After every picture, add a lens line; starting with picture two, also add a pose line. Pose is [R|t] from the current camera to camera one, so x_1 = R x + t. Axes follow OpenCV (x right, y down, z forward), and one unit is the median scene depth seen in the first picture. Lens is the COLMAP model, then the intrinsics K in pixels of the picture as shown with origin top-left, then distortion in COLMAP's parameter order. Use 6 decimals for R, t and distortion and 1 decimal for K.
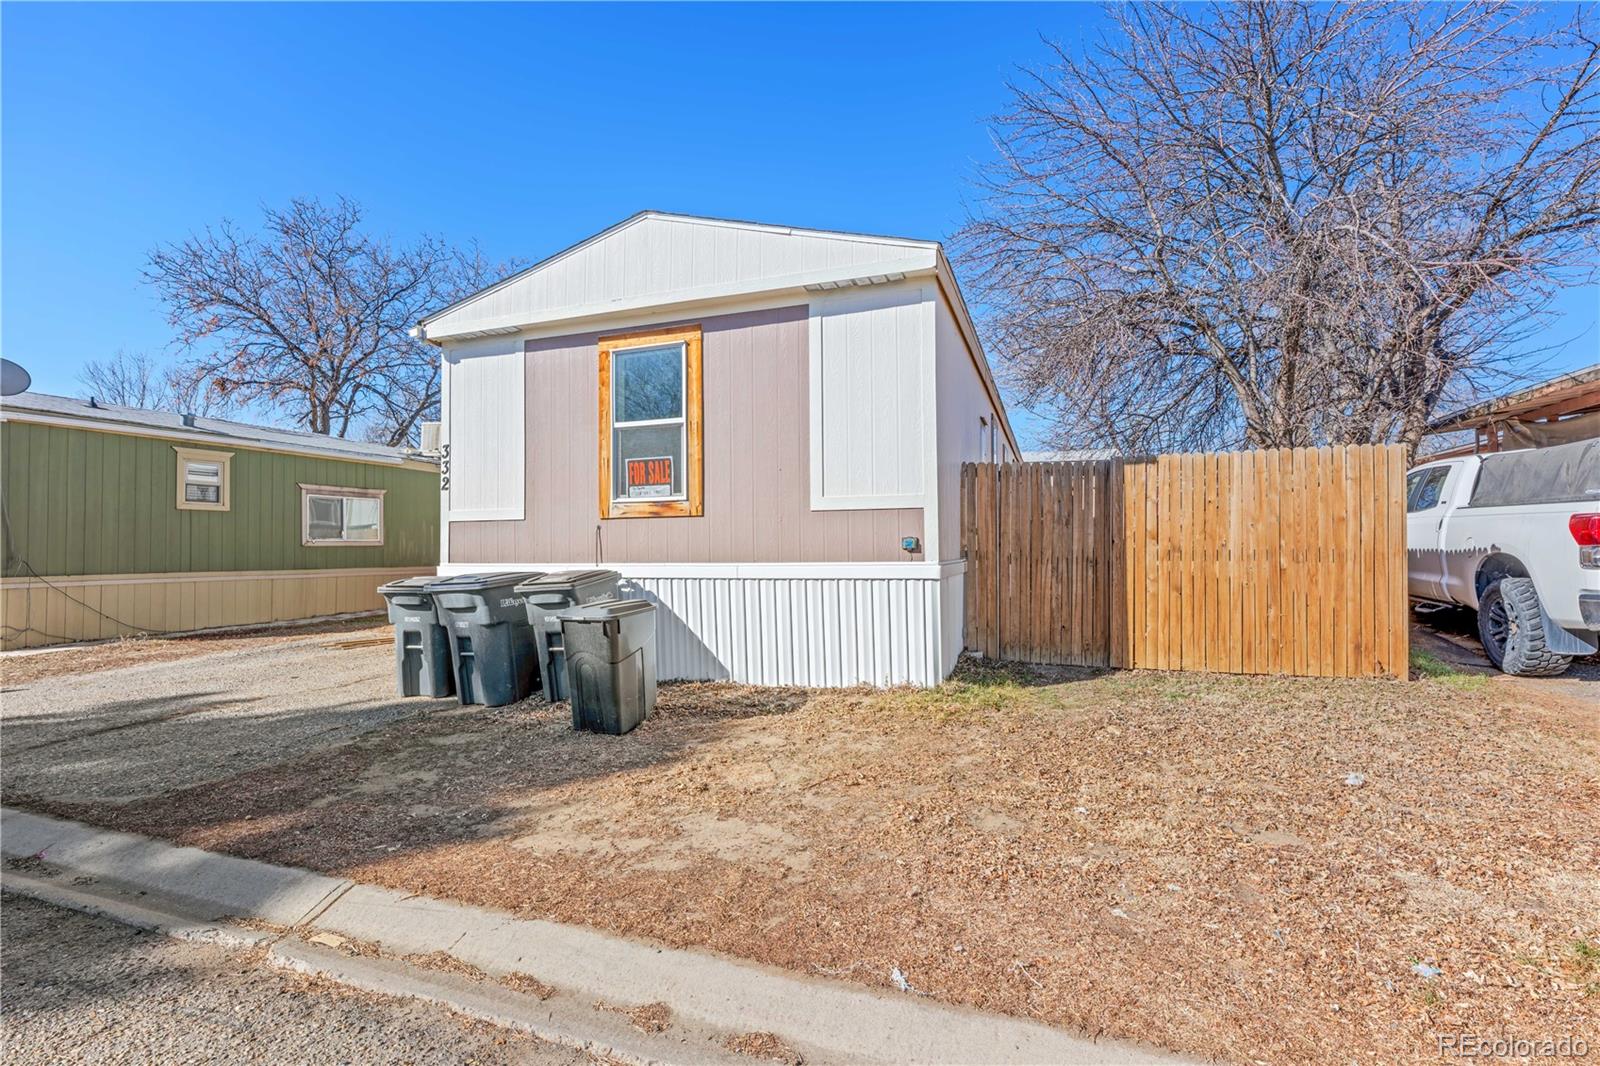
lens RADIAL K [[710.4, 0, 800.0], [0, 710.4, 533.0], [0, 0, 1]] dist [-0.000235, -0.000012]
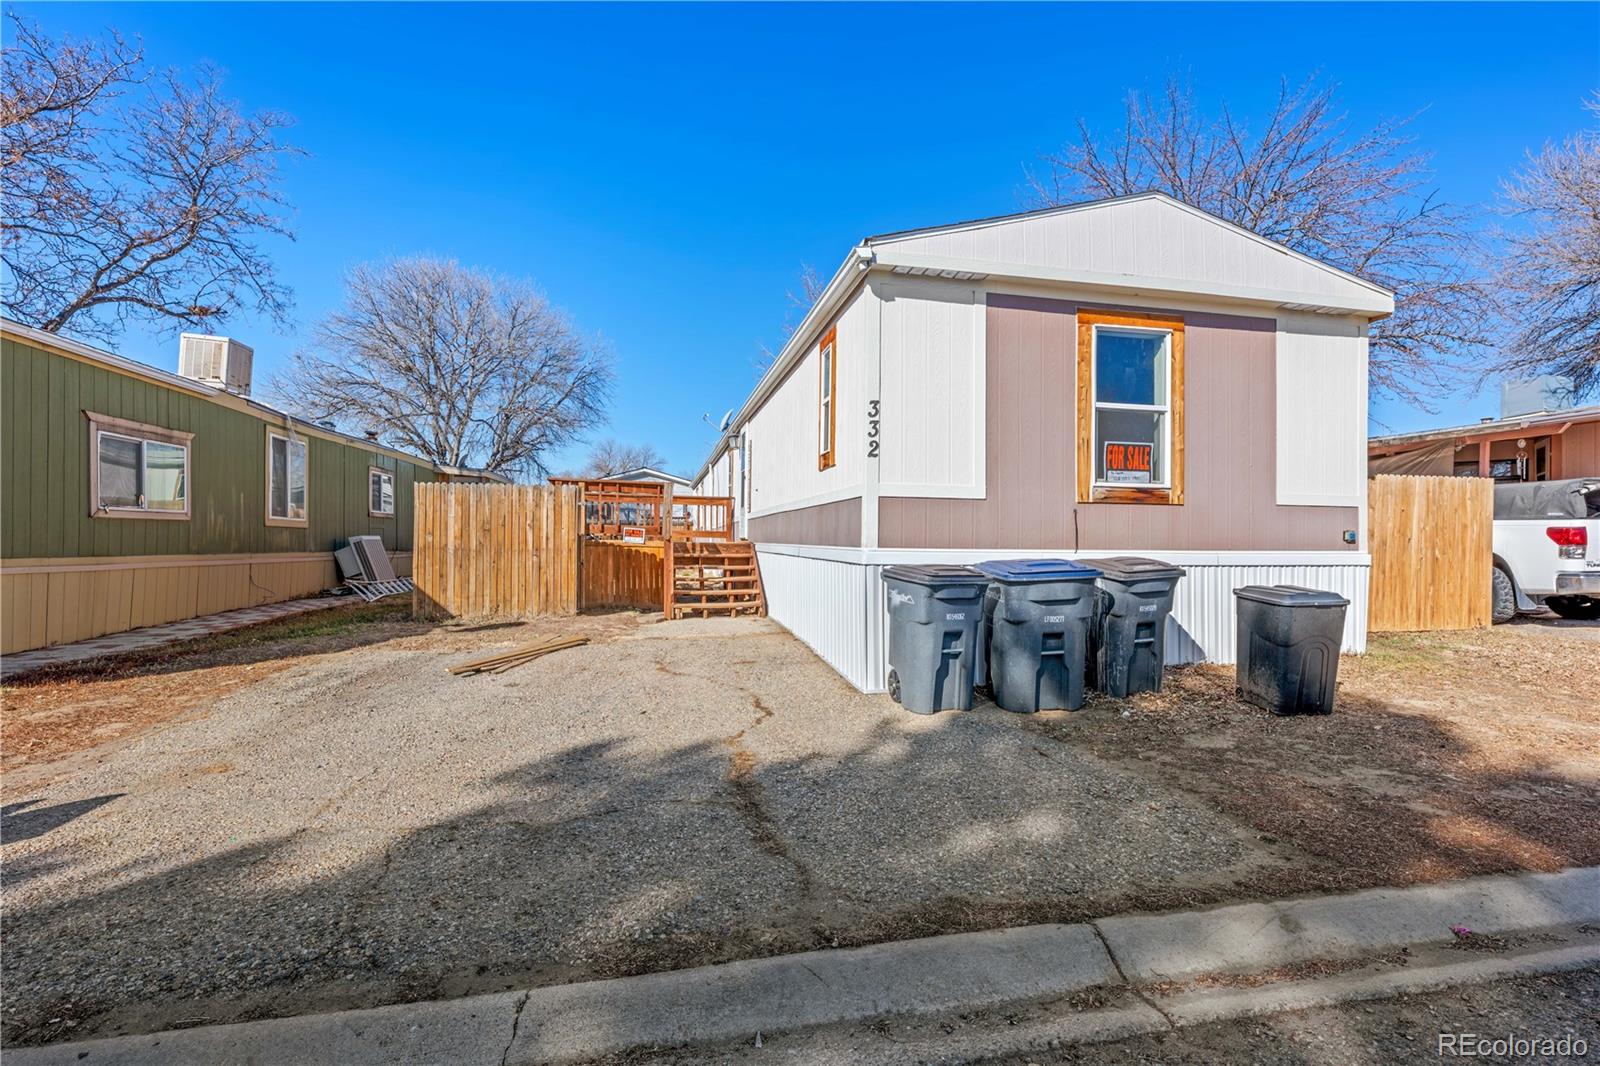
lens RADIAL K [[722.6, 0, 800.0], [0, 722.6, 533.0], [0, 0, 1]] dist [-0.000493, -0.000043]
pose [[0.849828, 0.022454, 0.526581, -1.115603], [-0.028083, 0.999602, 0.002699, 0.028549], [-0.526311, -0.017081, 0.850121, 0.390688]]
